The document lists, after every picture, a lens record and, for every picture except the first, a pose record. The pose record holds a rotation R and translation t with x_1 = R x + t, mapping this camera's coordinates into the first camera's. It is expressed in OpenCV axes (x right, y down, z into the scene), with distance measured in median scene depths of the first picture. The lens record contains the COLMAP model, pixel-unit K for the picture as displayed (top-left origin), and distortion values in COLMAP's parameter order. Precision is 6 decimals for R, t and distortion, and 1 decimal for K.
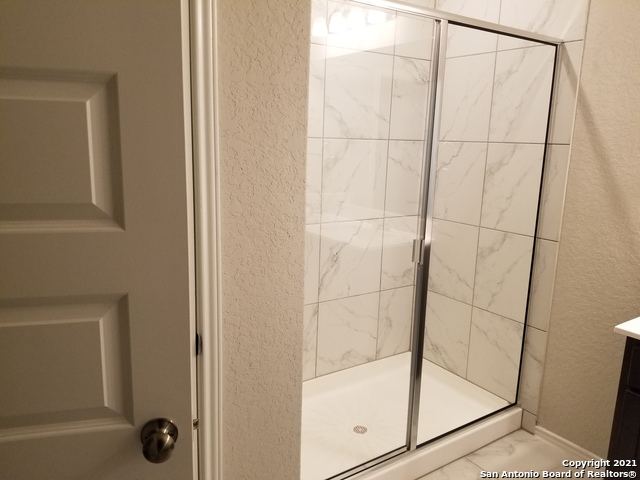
lens RADIAL K [[504.9, 0, 317.8], [0, 504.9, 246.1], [0, 0, 1]] dist [0.044983, -0.075369]
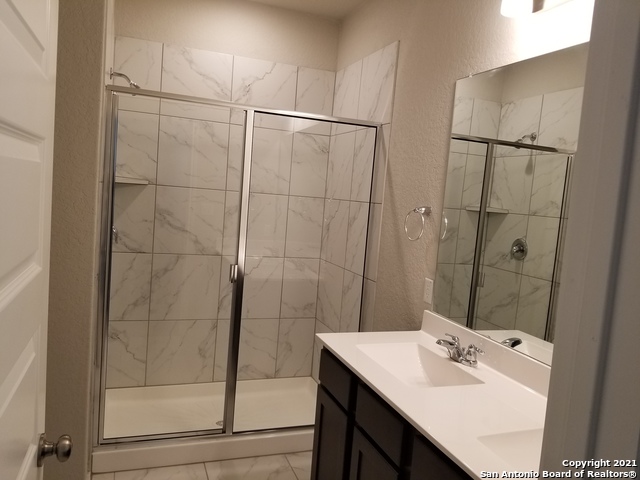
lens RADIAL K [[504.9, 0, 319.7], [0, 504.9, 237.6], [0, 0, 1]] dist [0.044983, -0.075369]
pose [[0.968273, 0.069088, -0.240157, 0.536184], [-0.101570, 0.986866, -0.125616, 0.044489], [0.228324, 0.146024, 0.962572, -0.181062]]
